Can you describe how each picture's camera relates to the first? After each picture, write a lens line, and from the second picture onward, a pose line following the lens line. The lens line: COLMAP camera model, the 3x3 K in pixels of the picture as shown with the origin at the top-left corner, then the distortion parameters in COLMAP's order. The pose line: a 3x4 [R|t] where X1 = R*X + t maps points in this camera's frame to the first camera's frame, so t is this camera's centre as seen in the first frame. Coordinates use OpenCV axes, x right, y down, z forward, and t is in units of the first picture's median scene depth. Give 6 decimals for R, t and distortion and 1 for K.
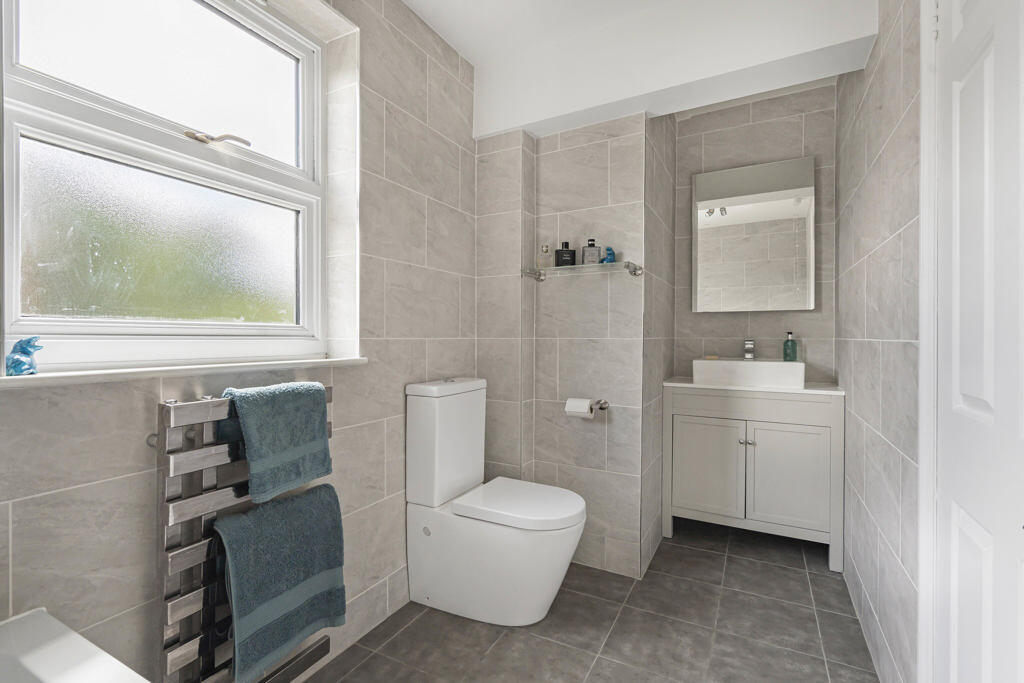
lens RADIAL K [[465.2, 0, 486.2], [0, 465.2, 336.8], [0, 0, 1]] dist [-0.000058, 0.000203]
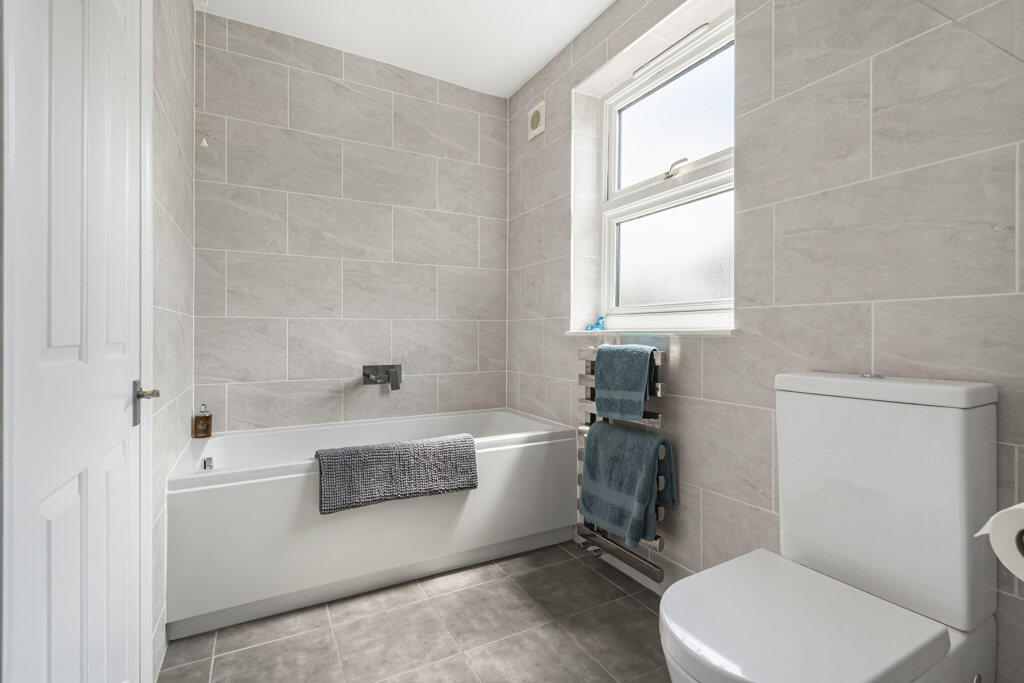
lens RADIAL K [[465.2, 0, 486.2], [0, 465.2, 336.8], [0, 0, 1]] dist [-0.000058, 0.000203]
pose [[-0.548879, 0.000280, -0.835902, 0.727917], [-0.005238, 0.999979, 0.003774, 0.056744], [0.835885, 0.006450, -0.548866, 1.071216]]
